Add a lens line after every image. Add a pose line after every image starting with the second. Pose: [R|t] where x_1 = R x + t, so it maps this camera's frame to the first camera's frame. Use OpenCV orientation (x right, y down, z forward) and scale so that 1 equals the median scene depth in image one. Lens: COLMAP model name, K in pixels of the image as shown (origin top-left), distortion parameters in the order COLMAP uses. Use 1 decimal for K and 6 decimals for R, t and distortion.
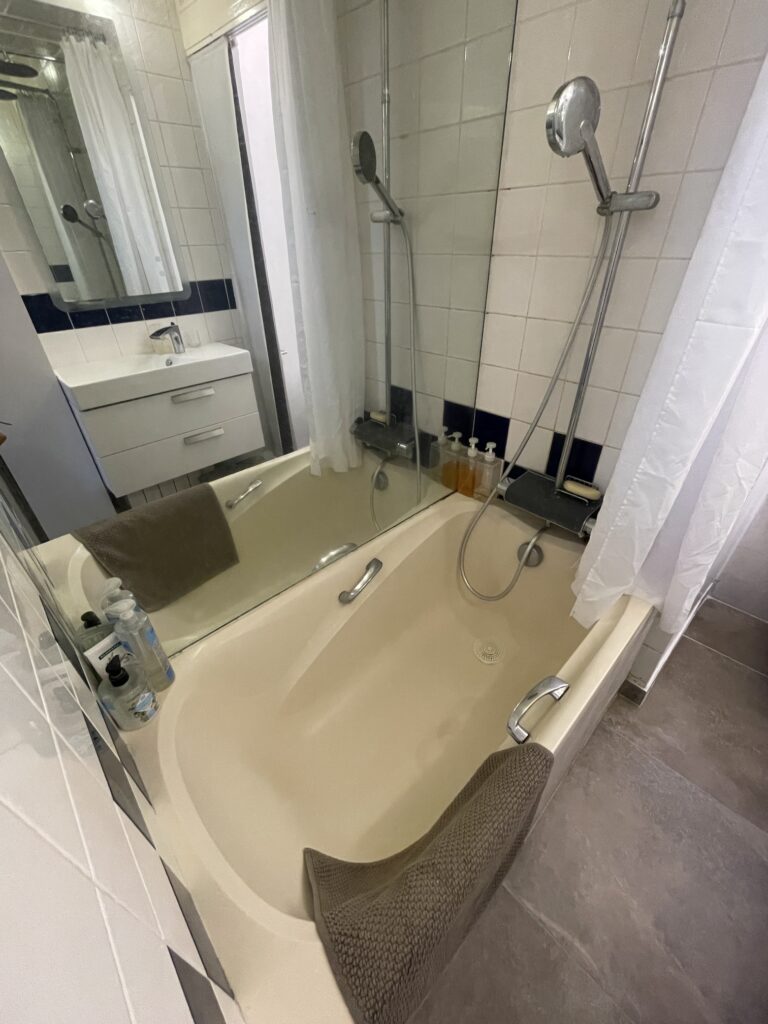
lens RADIAL K [[418.0, 0, 386.5], [0, 418.0, 514.2], [0, 0, 1]] dist [-0.002918, -0.000037]
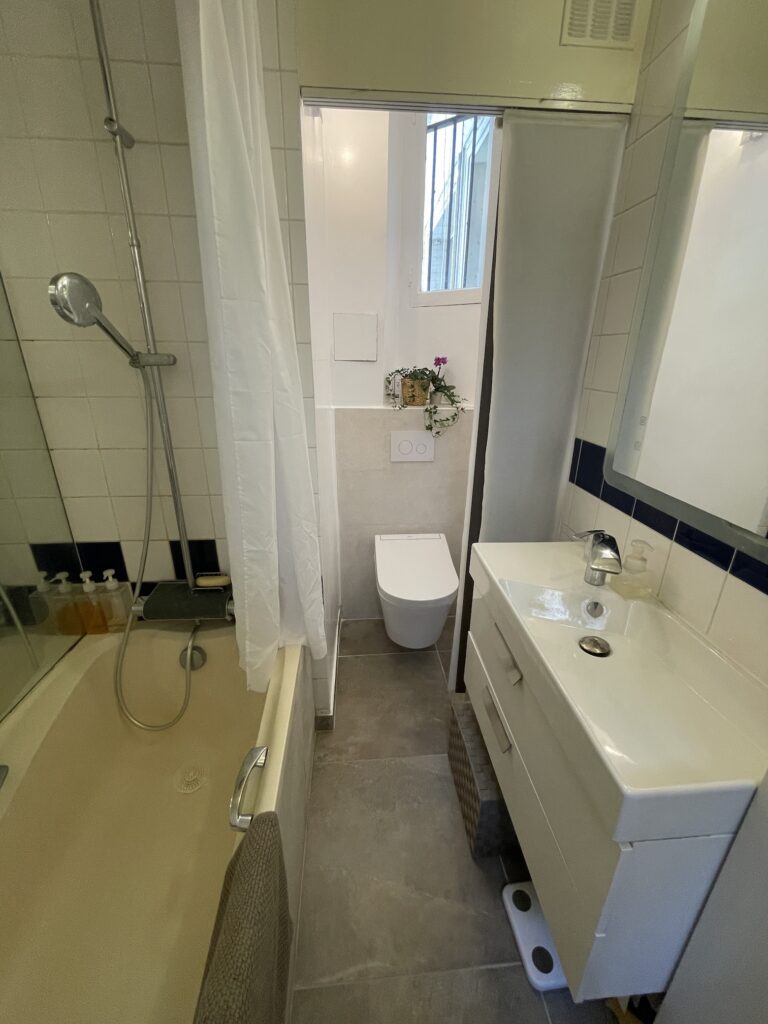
lens RADIAL K [[418.0, 0, 386.5], [0, 418.0, 514.2], [0, 0, 1]] dist [-0.002918, -0.000037]
pose [[0.634268, -0.251640, 0.731014, -0.011475], [0.413441, 0.909384, -0.045682, 0.021559], [-0.653277, 0.331206, 0.680832, -0.121015]]
